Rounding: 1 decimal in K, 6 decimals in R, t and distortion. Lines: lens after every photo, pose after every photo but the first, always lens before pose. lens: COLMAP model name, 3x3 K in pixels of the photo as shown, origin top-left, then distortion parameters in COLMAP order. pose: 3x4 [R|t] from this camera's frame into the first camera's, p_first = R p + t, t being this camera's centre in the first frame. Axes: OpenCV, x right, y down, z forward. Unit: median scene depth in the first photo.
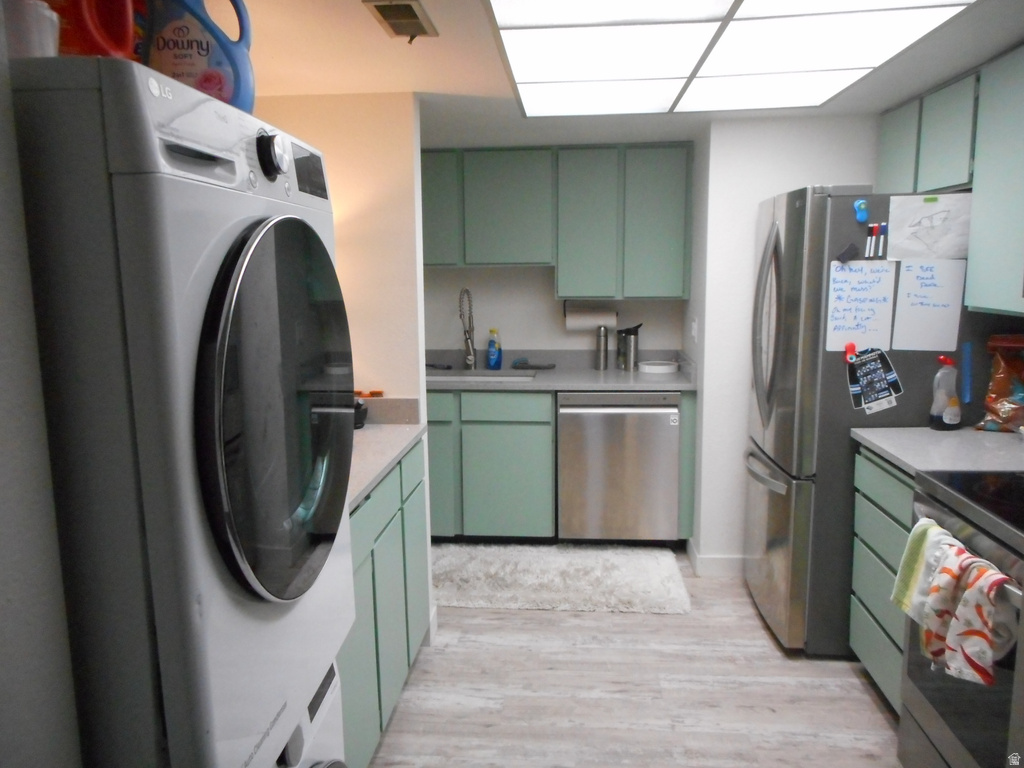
lens RADIAL K [[741.0, 0, 512.0], [0, 741.0, 384.0], [0, 0, 1]] dist [0.006419, -0.003801]
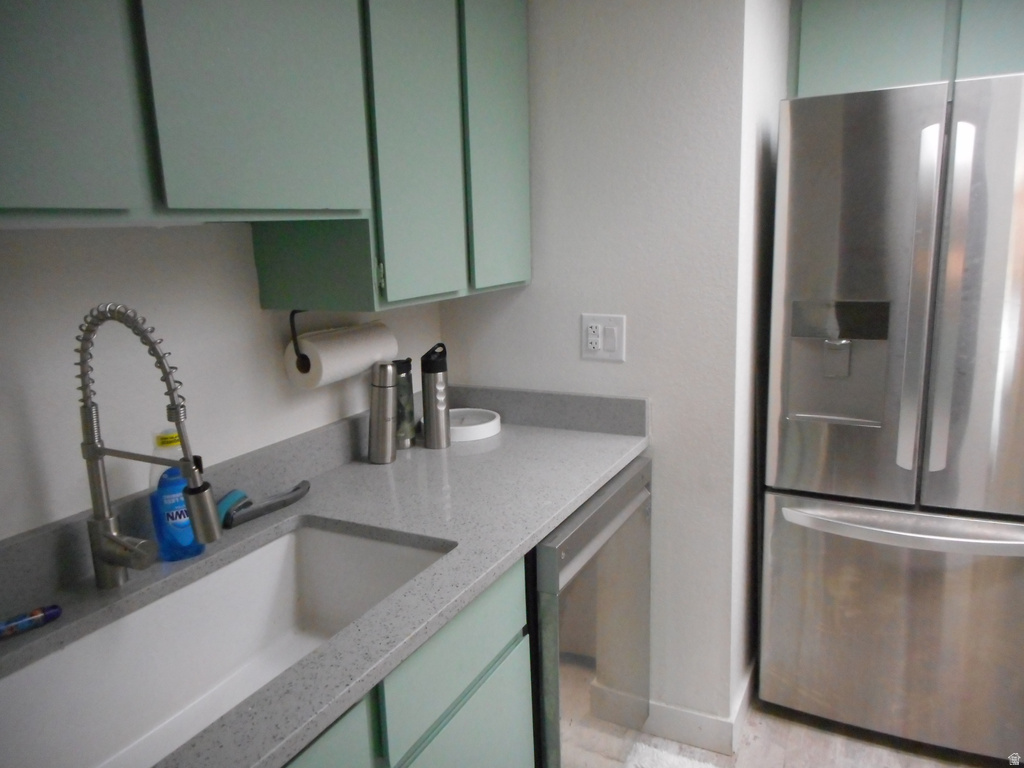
lens RADIAL K [[741.0, 0, 512.0], [0, 741.0, 384.0], [0, 0, 1]] dist [0.006419, -0.003801]
pose [[0.394230, -0.183747, 0.900455, -0.265907], [0.176798, 0.976670, 0.121895, -0.114186], [-0.901845, 0.111144, 0.417519, 0.798896]]
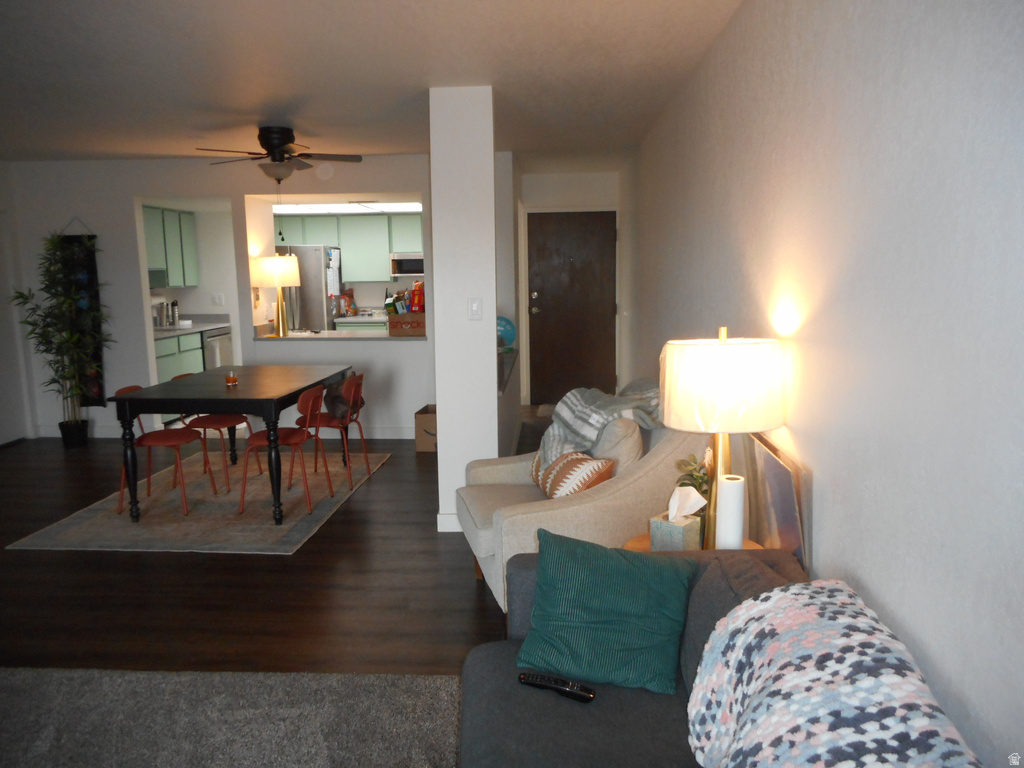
lens RADIAL K [[741.0, 0, 512.0], [0, 741.0, 384.0], [0, 0, 1]] dist [0.006419, -0.003801]
pose [[-0.024140, -0.140158, 0.989835, -1.933543], [0.159804, 0.976851, 0.142216, -0.002442], [-0.986853, 0.161613, -0.001184, 0.164323]]
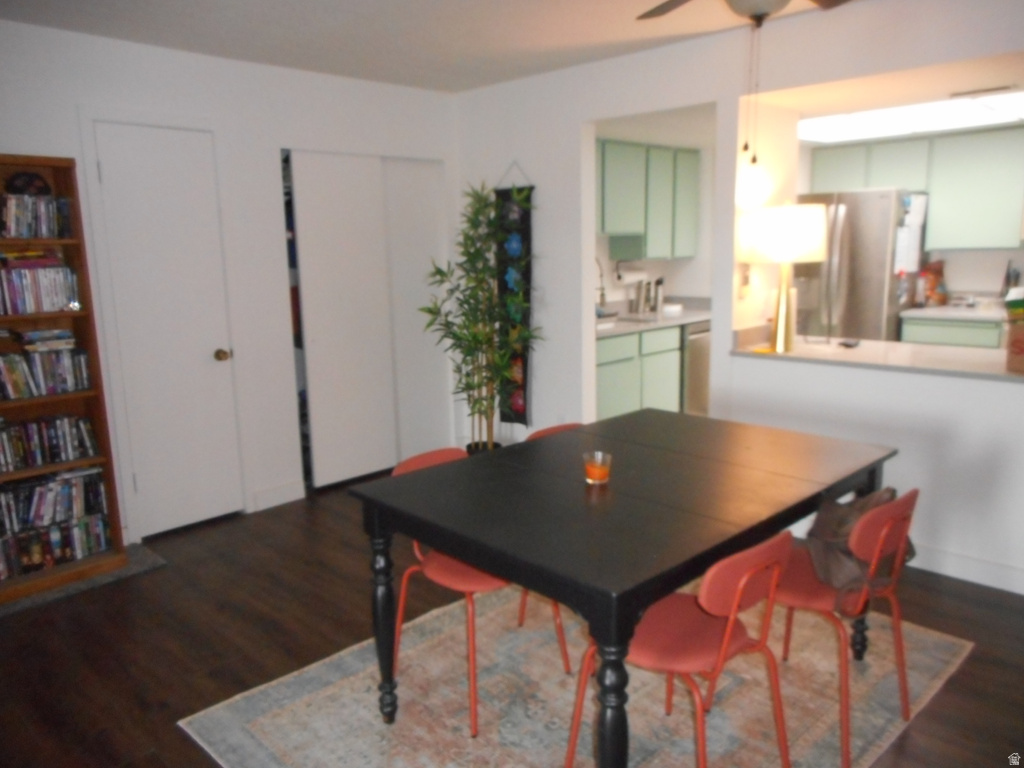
lens RADIAL K [[741.0, 0, 512.0], [0, 741.0, 384.0], [0, 0, 1]] dist [0.006419, -0.003801]
pose [[0.659744, -0.143541, 0.737655, -1.153835], [0.127810, 0.988720, 0.078085, -0.028152], [-0.740542, 0.042764, 0.670648, 0.284214]]
